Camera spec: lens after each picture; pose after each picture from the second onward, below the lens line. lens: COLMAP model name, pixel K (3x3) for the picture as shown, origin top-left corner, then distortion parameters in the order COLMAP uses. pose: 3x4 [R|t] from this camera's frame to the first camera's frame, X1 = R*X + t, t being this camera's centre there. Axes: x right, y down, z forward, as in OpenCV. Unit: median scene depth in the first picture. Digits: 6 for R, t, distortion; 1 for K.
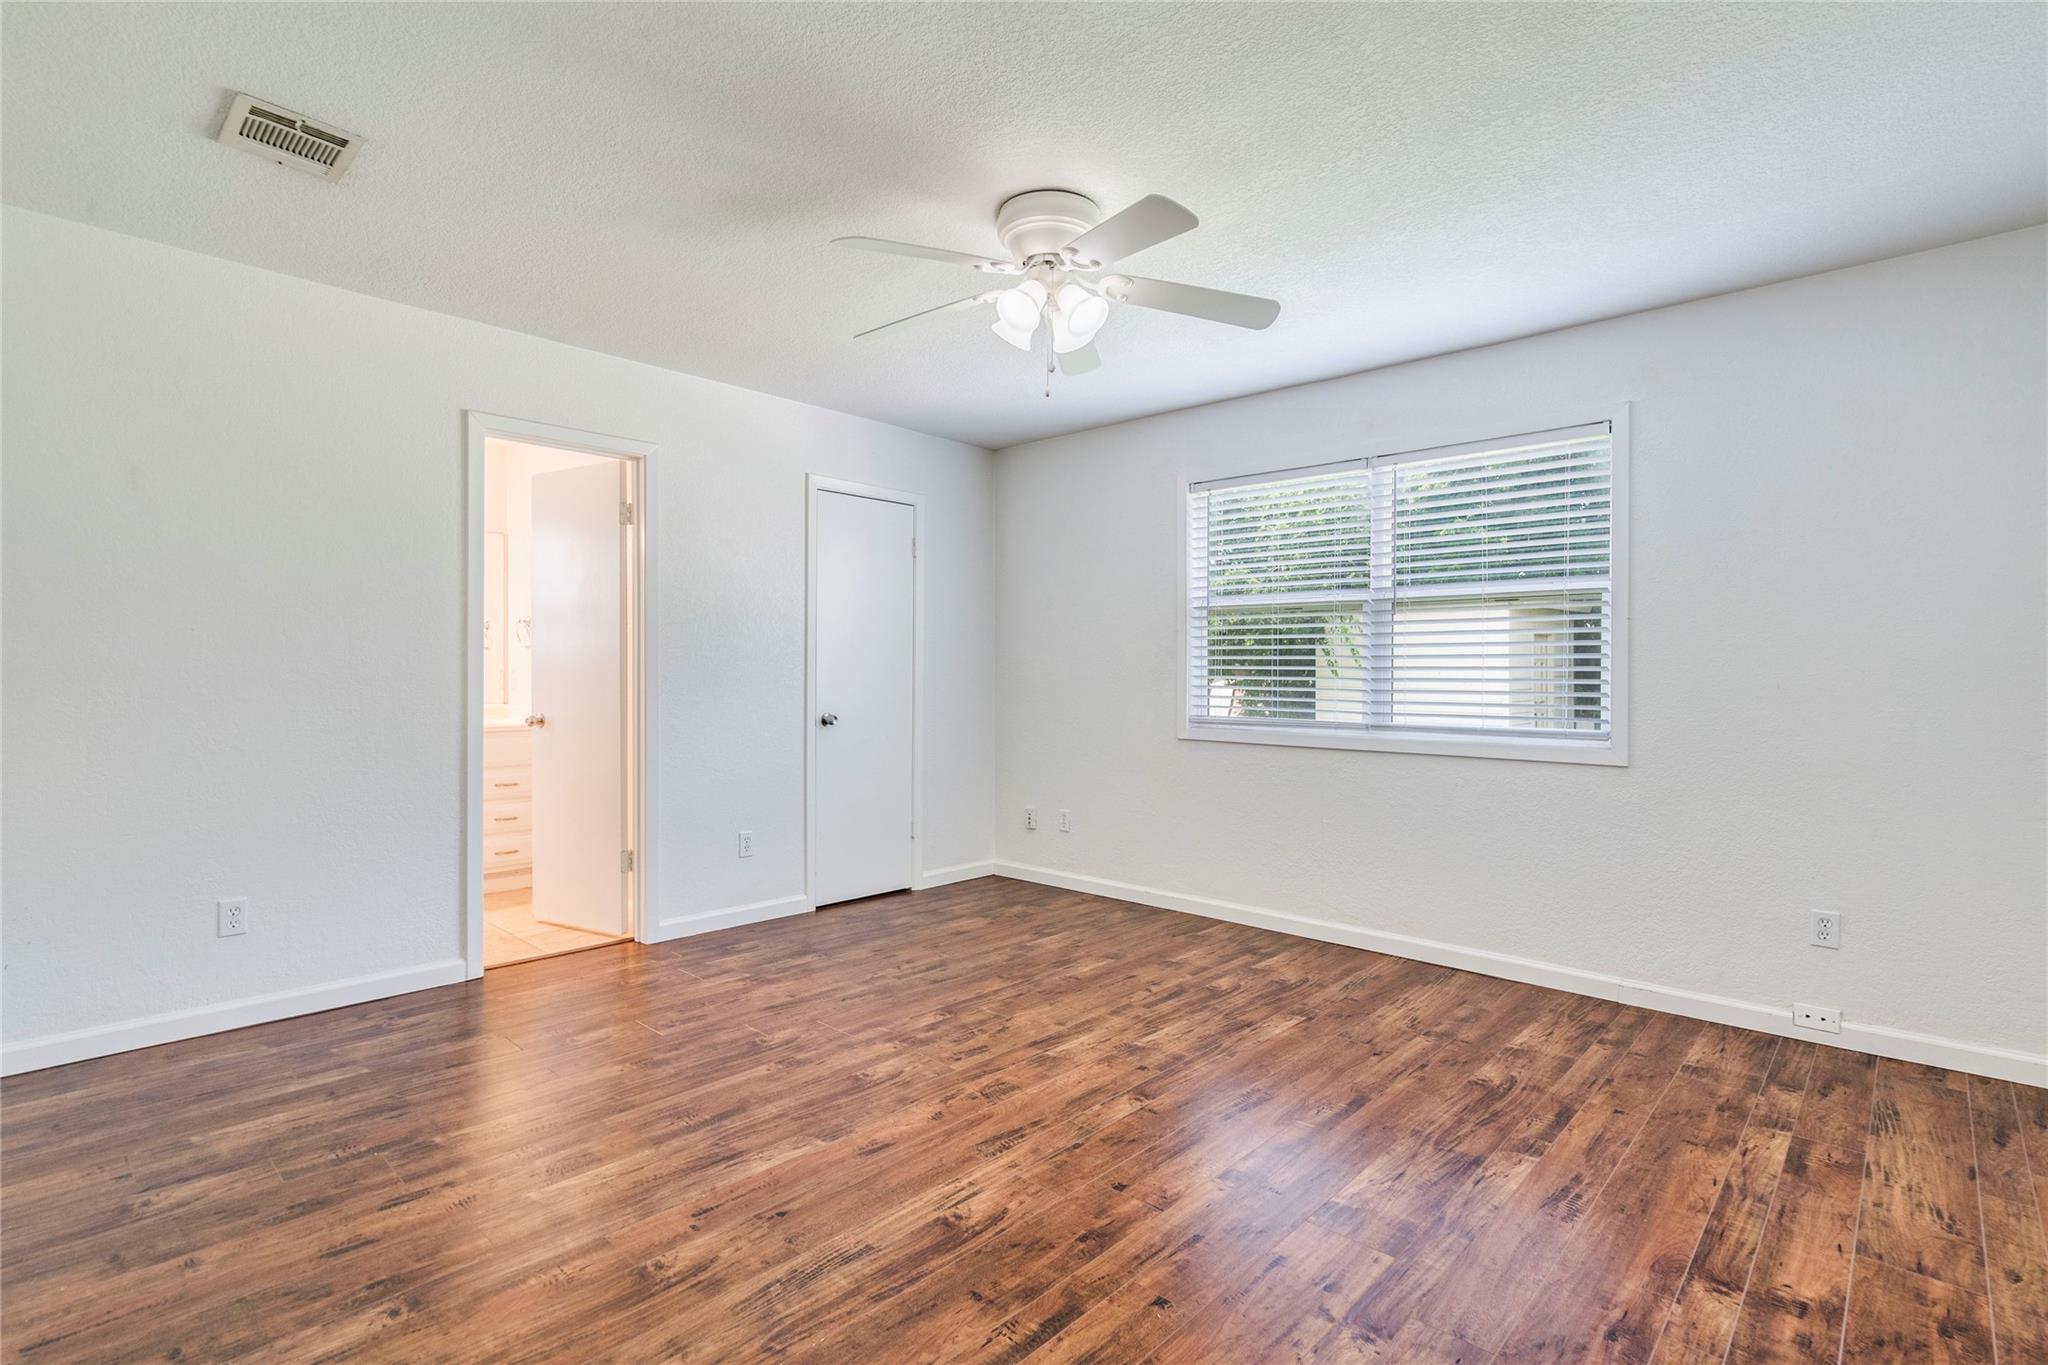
lens RADIAL K [[953.0, 0, 1030.9], [0, 953.0, 680.3], [0, 0, 1]] dist [-0.002491, 0.000059]
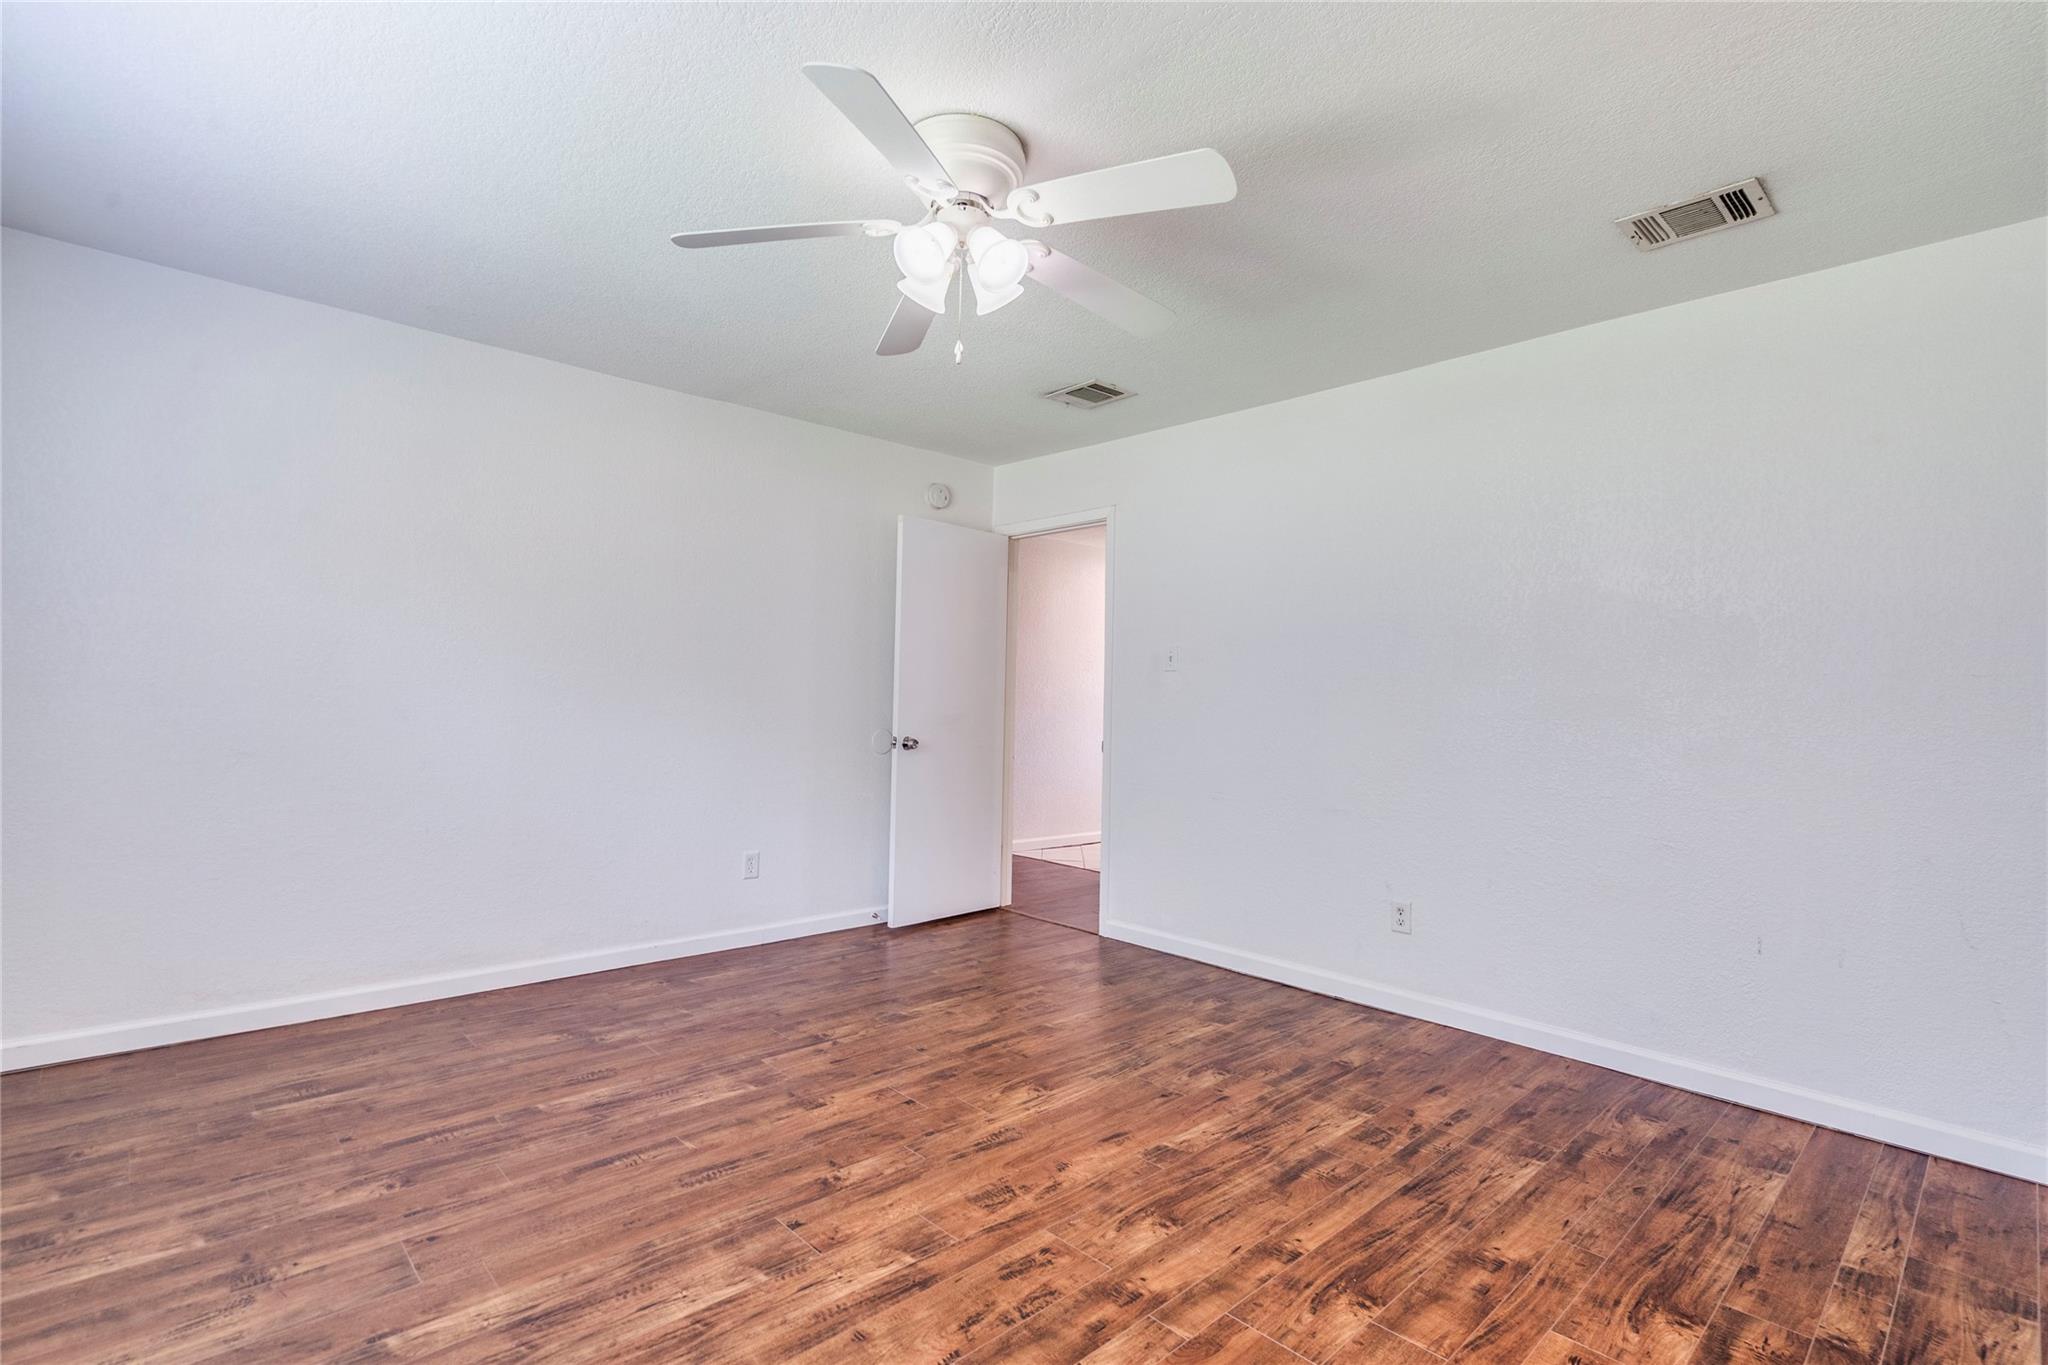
lens RADIAL K [[953.0, 0, 1030.9], [0, 953.0, 680.3], [0, 0, 1]] dist [-0.002491, 0.000059]
pose [[-0.997646, -0.029070, 0.062111, -0.108364], [-0.030280, 0.999368, -0.018640, -0.008023], [-0.061530, -0.020477, -0.997895, 1.895655]]
